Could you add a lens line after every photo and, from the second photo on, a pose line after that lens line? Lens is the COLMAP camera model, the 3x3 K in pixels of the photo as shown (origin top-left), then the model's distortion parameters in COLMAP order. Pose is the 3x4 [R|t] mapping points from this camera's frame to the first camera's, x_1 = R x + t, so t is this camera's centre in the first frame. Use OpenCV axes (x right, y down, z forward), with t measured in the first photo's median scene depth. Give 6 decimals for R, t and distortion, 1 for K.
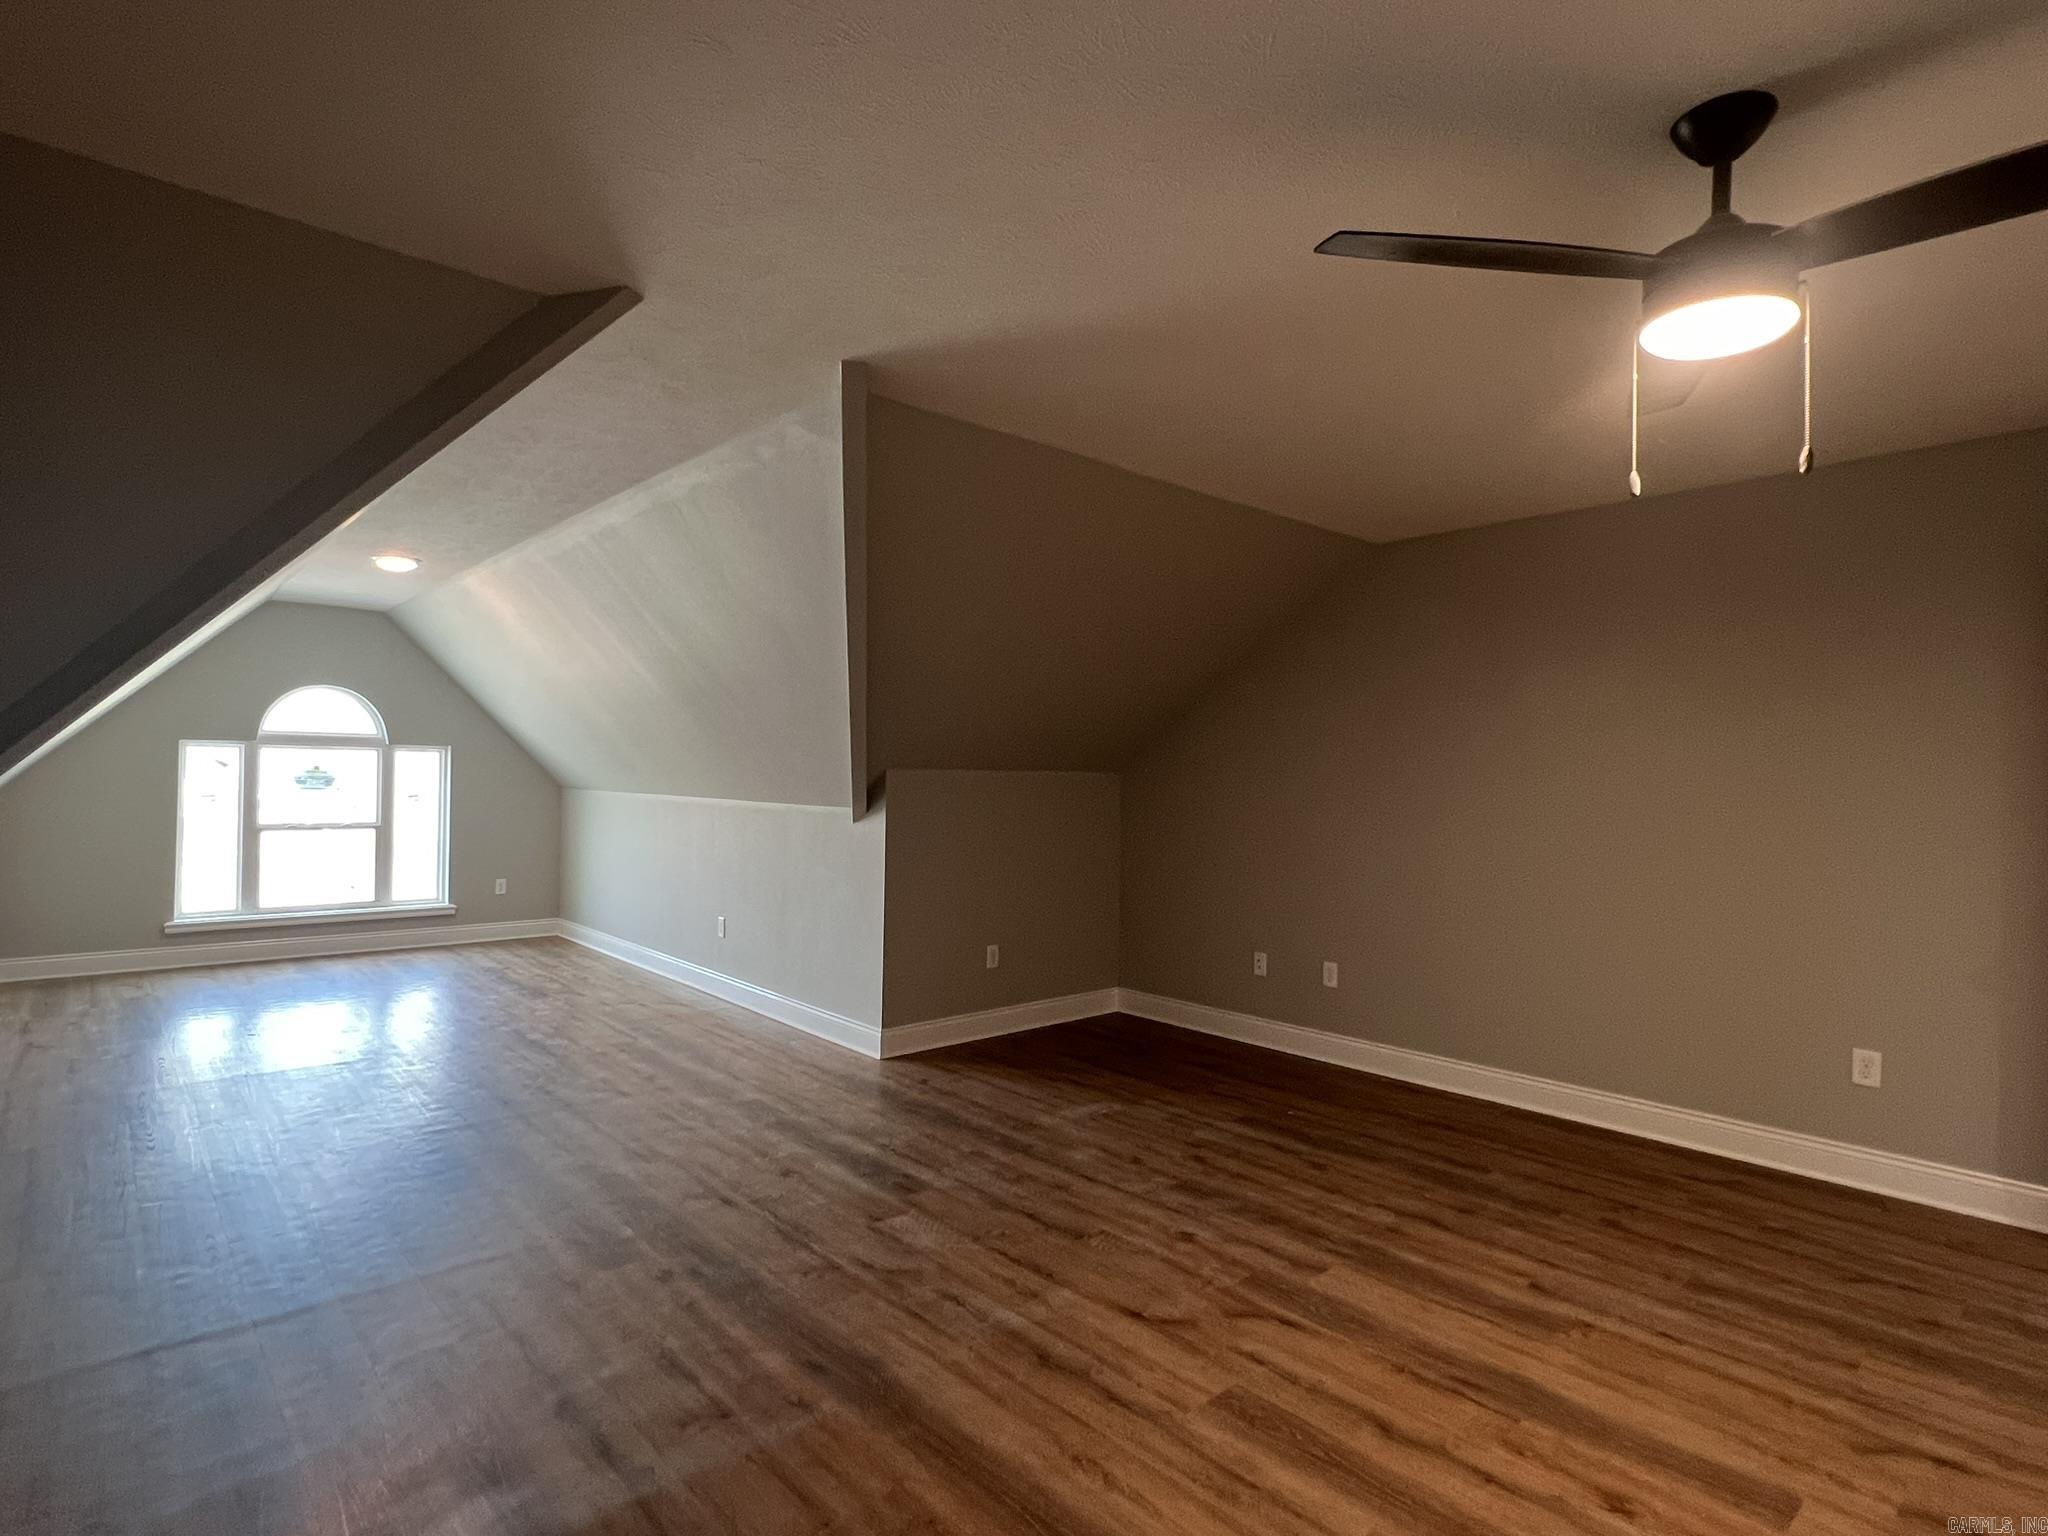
lens RADIAL K [[1056.3, 0, 1023.3], [0, 1056.3, 775.4], [0, 0, 1]] dist [-0.004758, 0.003660]
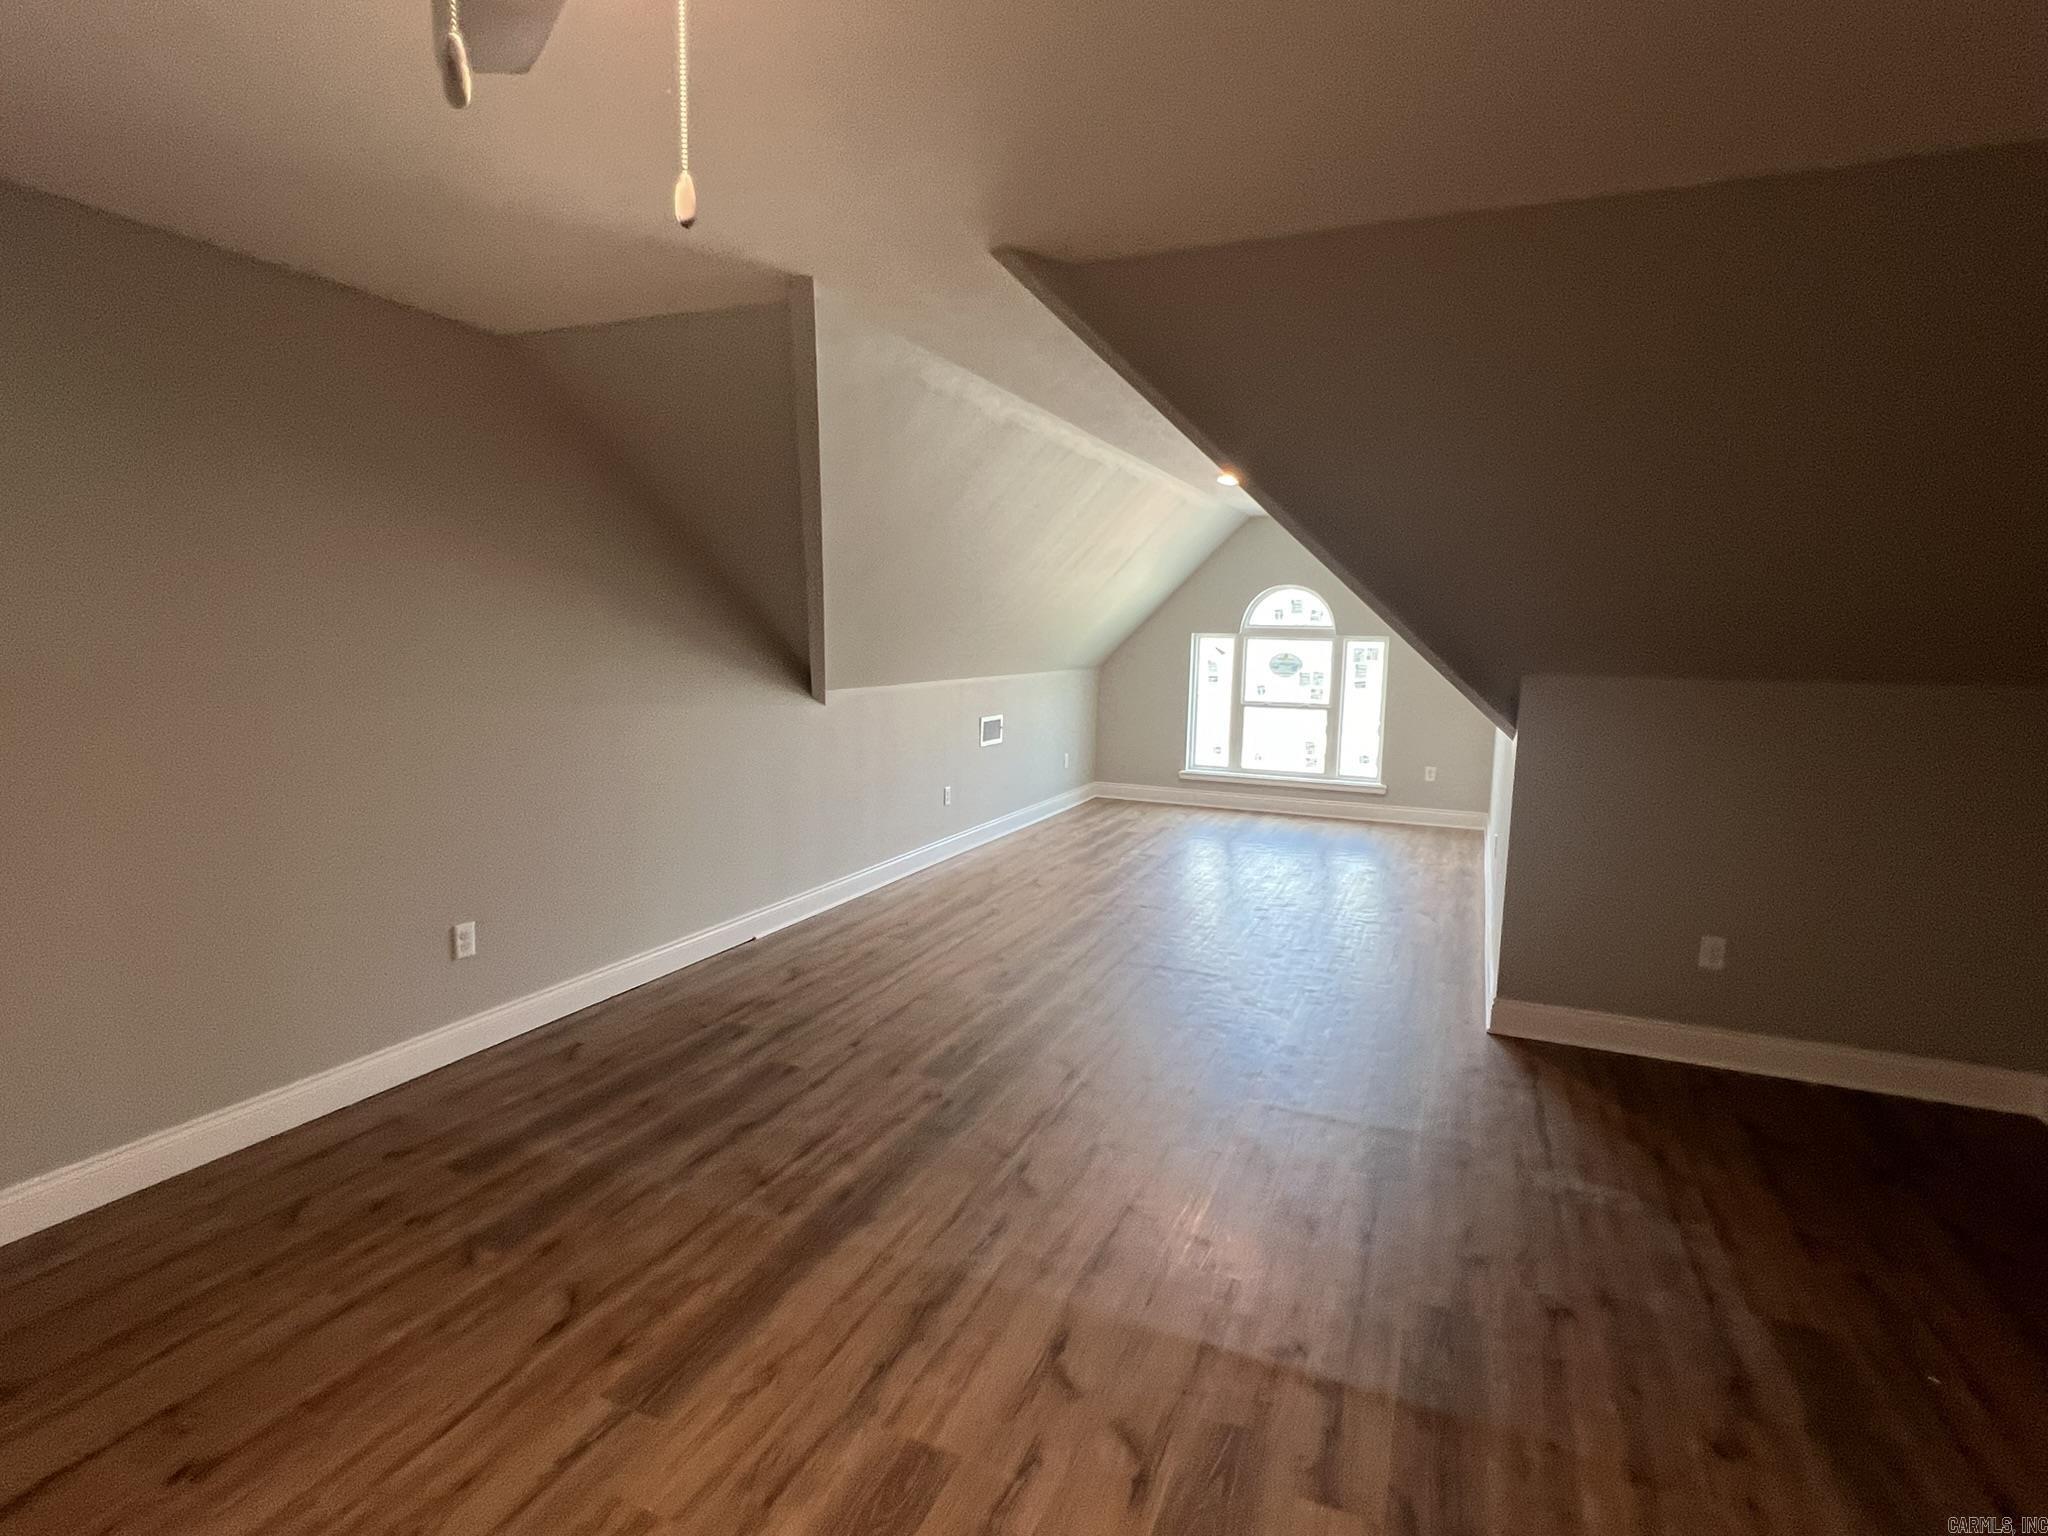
lens RADIAL K [[1056.3, 0, 1024.2], [0, 1056.3, 770.9], [0, 0, 1]] dist [-0.004758, 0.003660]
pose [[0.416508, 0.114251, -0.901925, 0.309202], [-0.014279, 0.992772, 0.119165, -0.016742], [0.909020, -0.036755, 0.415128, 0.249522]]
